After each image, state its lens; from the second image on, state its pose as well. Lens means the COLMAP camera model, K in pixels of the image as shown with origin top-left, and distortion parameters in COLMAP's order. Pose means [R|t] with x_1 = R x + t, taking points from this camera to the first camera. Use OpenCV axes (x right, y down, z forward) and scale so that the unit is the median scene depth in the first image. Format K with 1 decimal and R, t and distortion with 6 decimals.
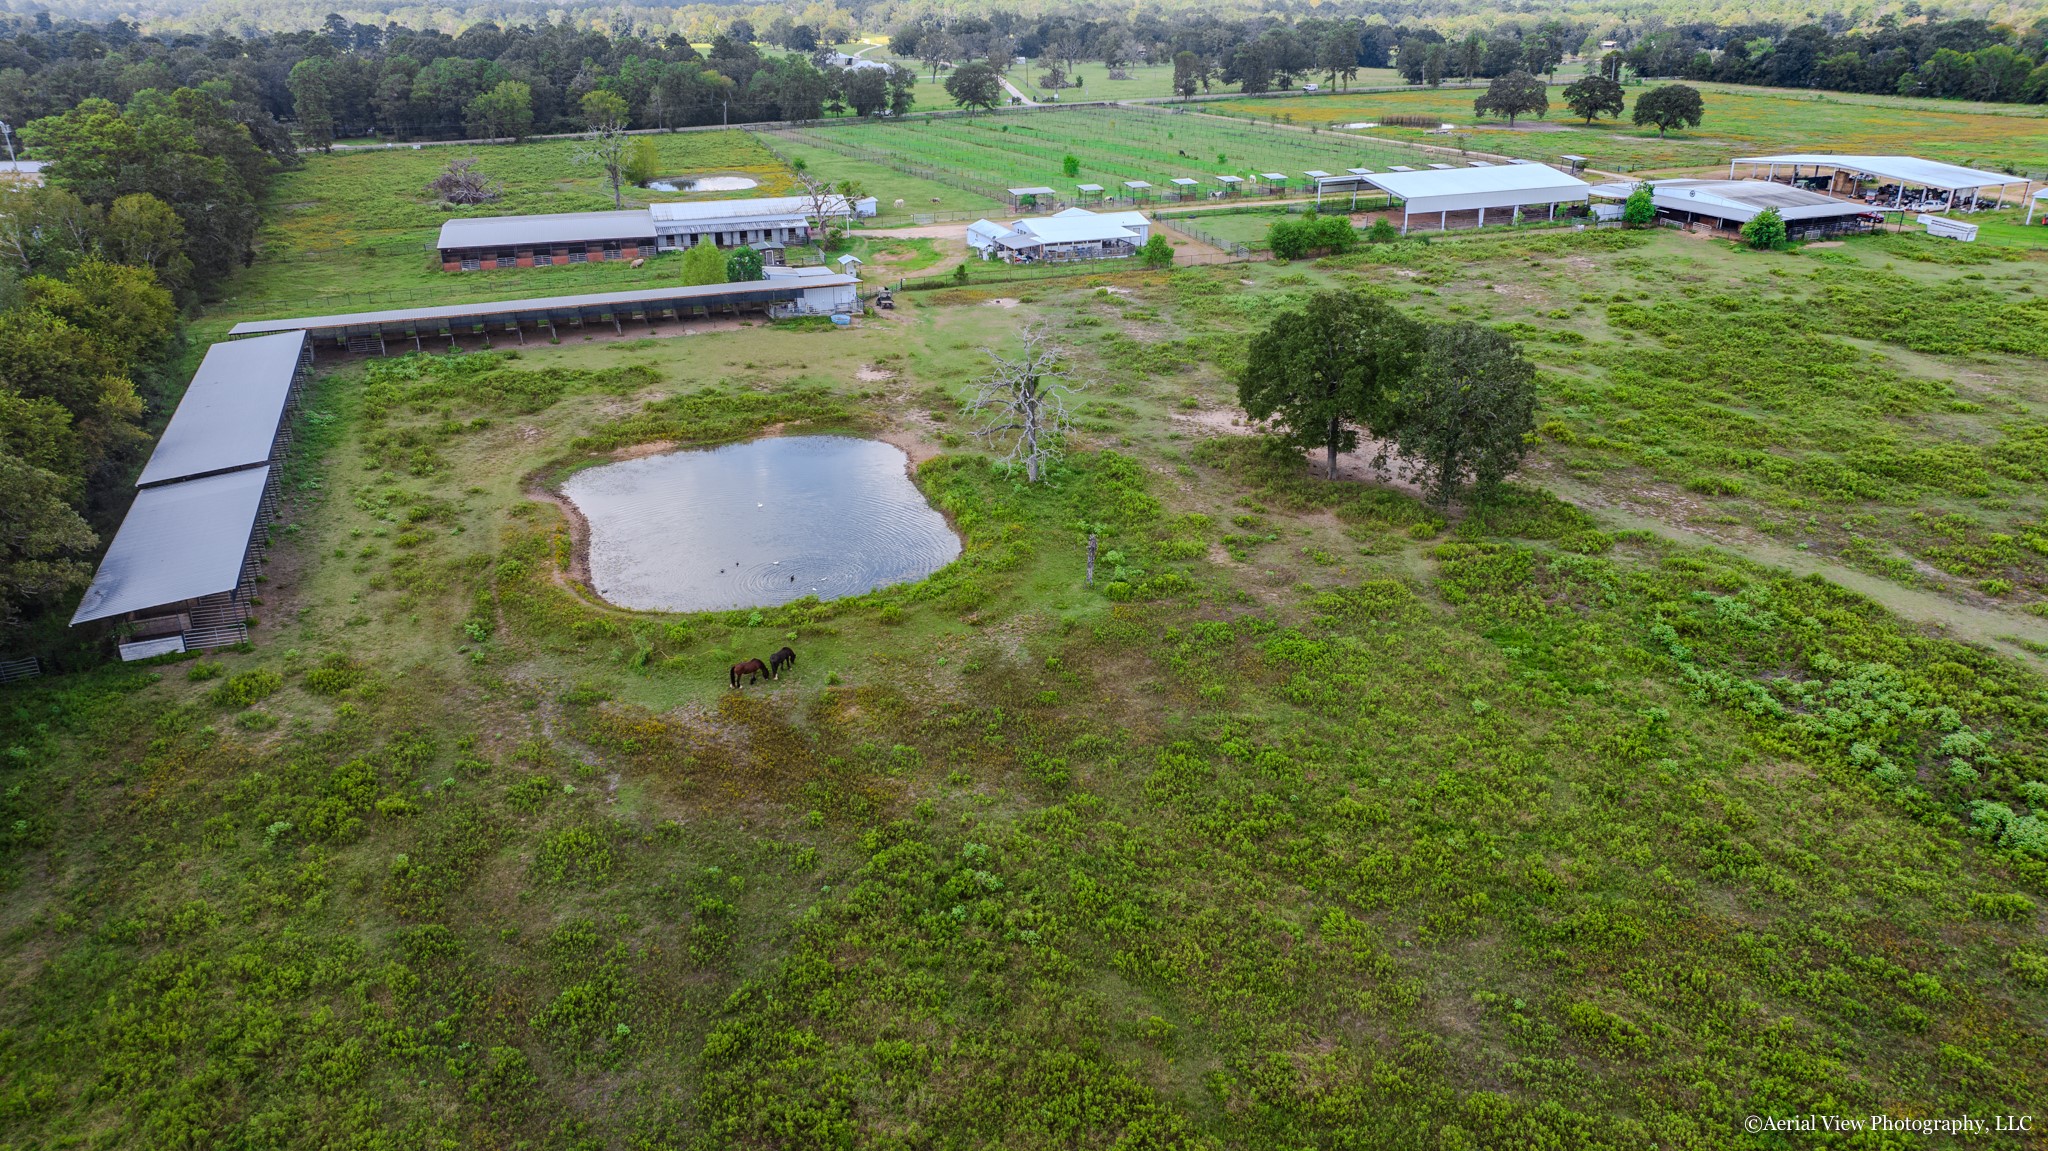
lens RADIAL K [[1434.5, 0, 1027.5], [0, 1434.5, 569.2], [0, 0, 1]] dist [-0.038667, 0.042077]
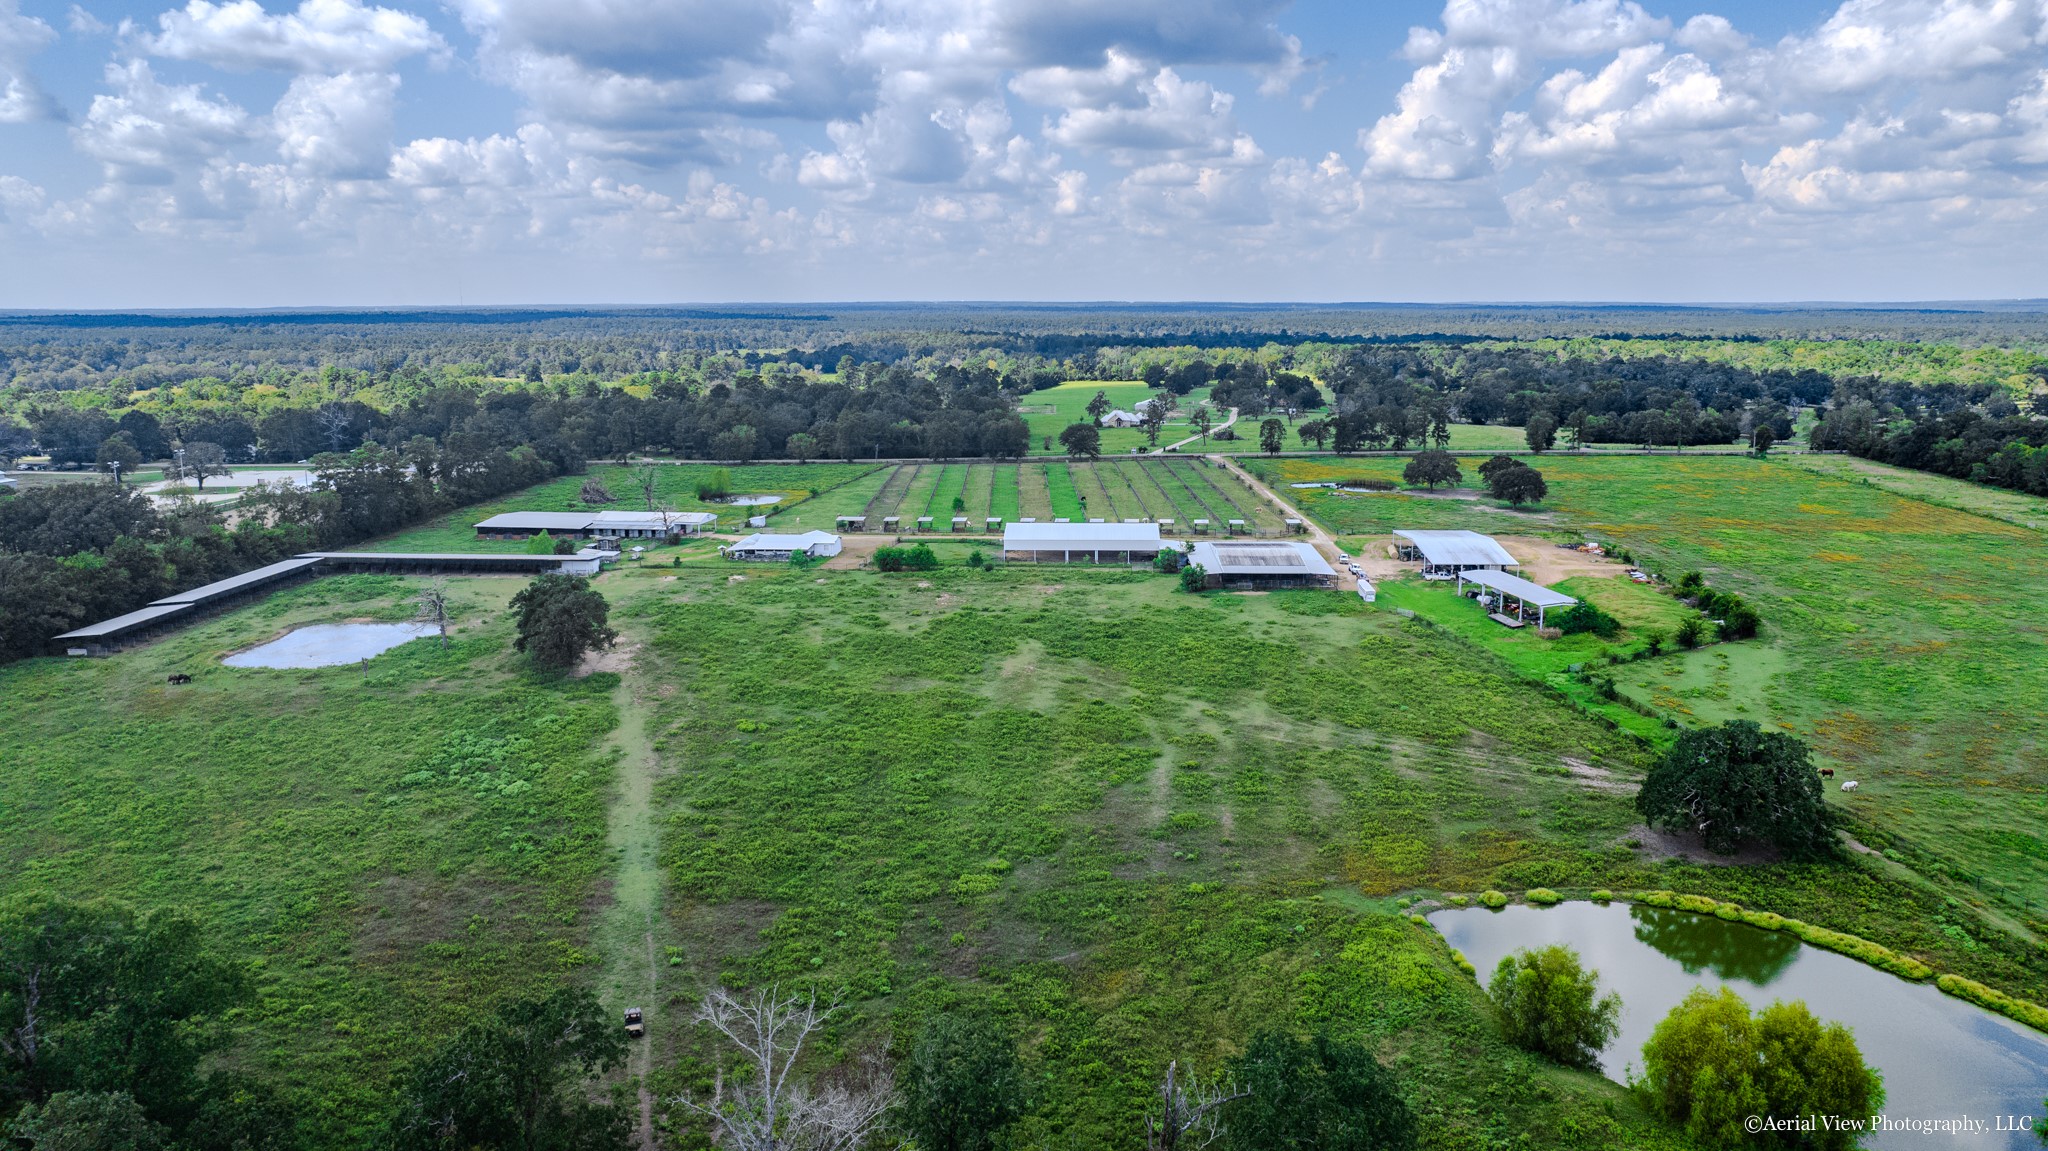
lens RADIAL K [[1434.5, 0, 1019.1], [0, 1434.5, 563.6], [0, 0, 1]] dist [-0.038667, 0.042077]
pose [[0.898799, 0.081180, -0.430779, 1.358595], [-0.170036, 0.970327, -0.171913, 0.031239], [0.404040, 0.227763, 0.885932, -0.475803]]
